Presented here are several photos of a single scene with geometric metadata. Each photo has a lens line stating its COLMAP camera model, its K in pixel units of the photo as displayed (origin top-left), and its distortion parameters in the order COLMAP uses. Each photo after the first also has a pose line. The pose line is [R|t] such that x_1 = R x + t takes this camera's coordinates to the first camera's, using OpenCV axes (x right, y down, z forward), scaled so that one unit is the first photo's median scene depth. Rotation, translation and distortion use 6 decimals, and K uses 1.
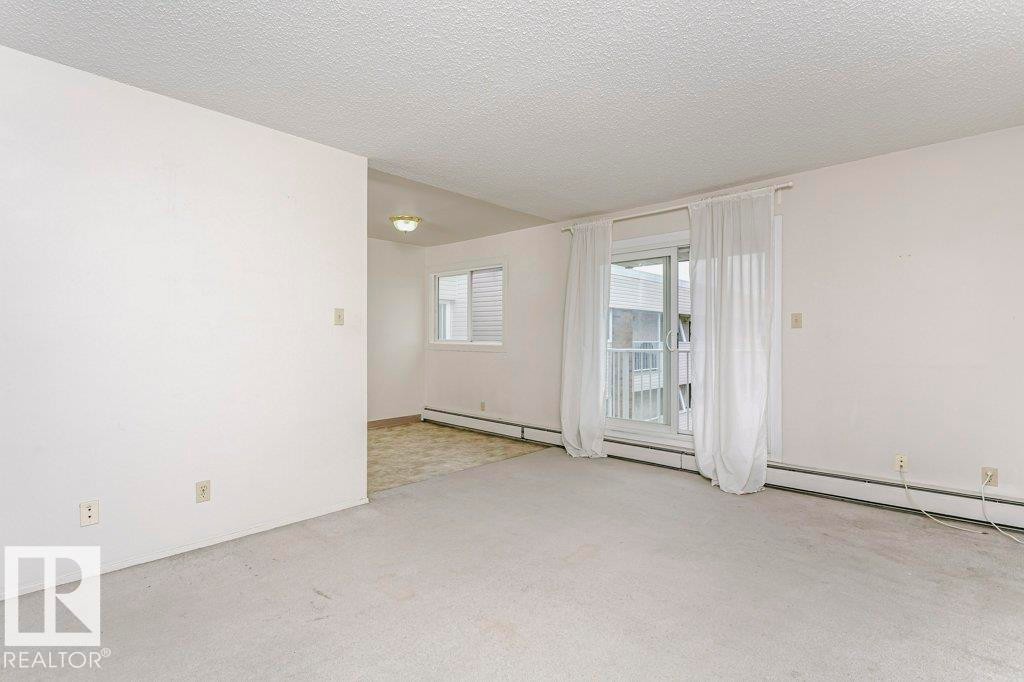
lens RADIAL K [[532.8, 0, 508.7], [0, 532.8, 338.9], [0, 0, 1]] dist [-0.000863, 0.001886]
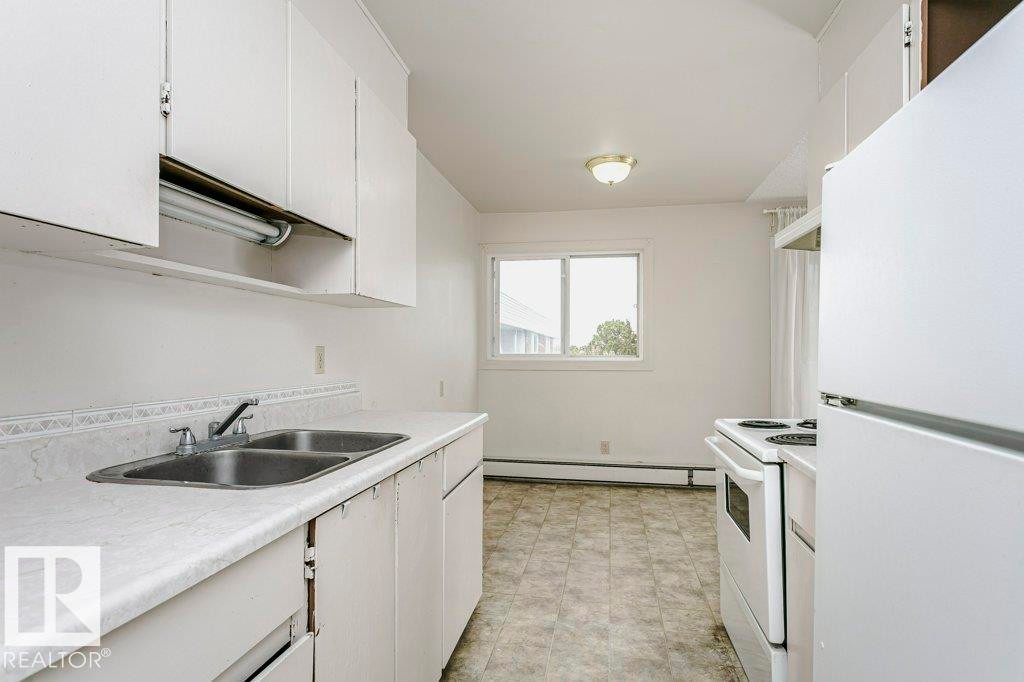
lens RADIAL K [[532.8, 0, 508.7], [0, 532.8, 338.9], [0, 0, 1]] dist [-0.000863, 0.001886]
pose [[0.829799, -0.000057, 0.558062, -0.596328], [0.007031, 0.999922, -0.010354, -0.010978], [-0.558018, 0.012516, 0.829734, 0.521381]]
